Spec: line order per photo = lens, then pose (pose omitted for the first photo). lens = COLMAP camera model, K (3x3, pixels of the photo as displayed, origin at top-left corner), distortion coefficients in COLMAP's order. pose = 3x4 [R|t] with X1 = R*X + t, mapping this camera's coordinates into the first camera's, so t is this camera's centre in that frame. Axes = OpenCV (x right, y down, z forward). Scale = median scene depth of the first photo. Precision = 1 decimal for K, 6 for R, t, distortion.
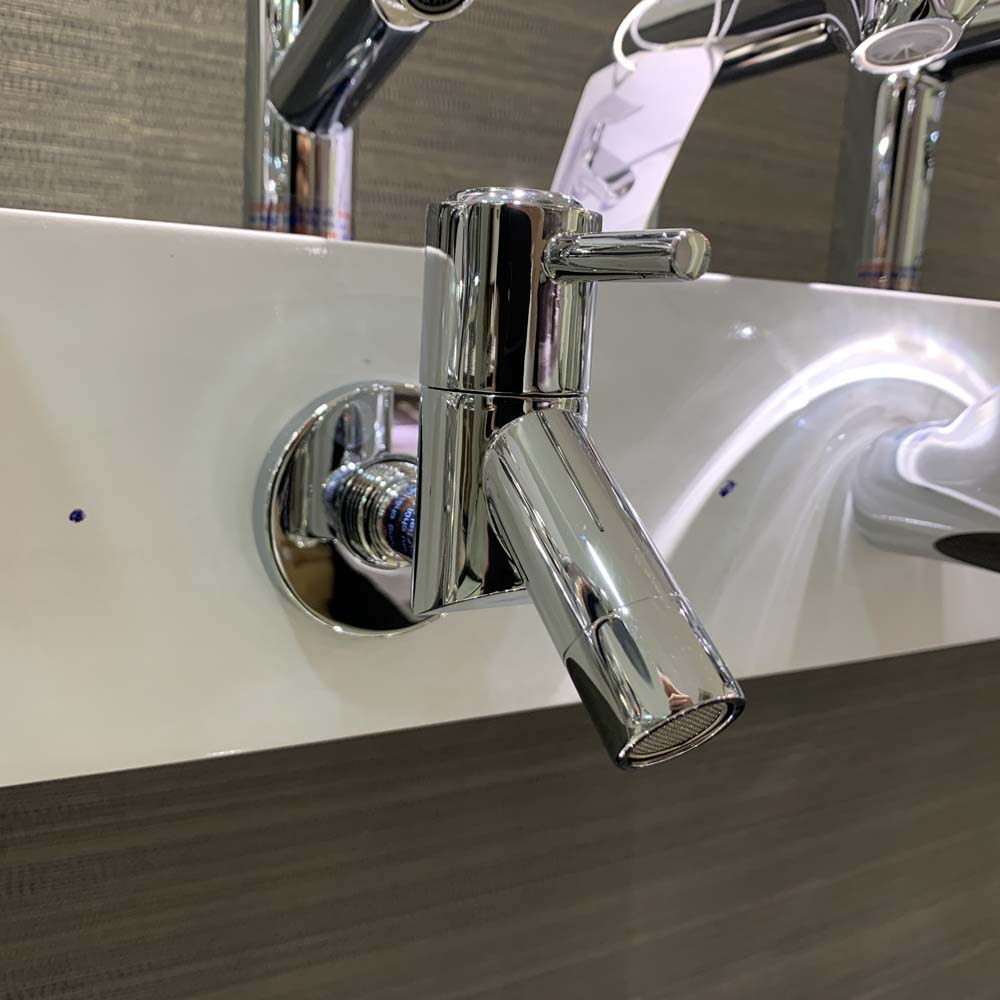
lens RADIAL K [[938.2, 0, 465.6], [0, 938.2, 501.1], [0, 0, 1]] dist [0.017512, -0.001757]
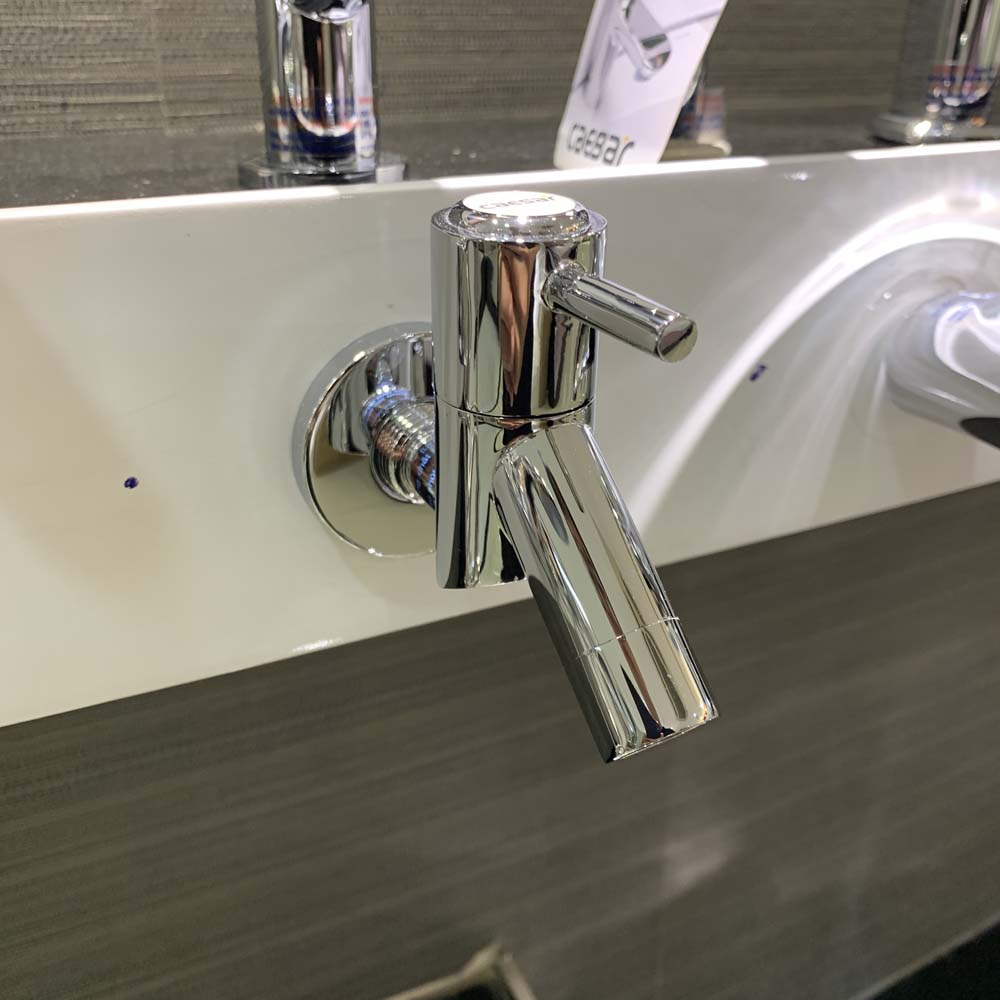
lens RADIAL K [[917.9, 0, 490.9], [0, 917.9, 500.6], [0, 0, 1]] dist [0.047373, 0.002017]
pose [[0.998881, -0.022933, -0.041350, 0.027635], [0.032261, 0.969886, 0.241414, -0.130629], [0.034568, -0.242478, 0.969541, -0.013782]]
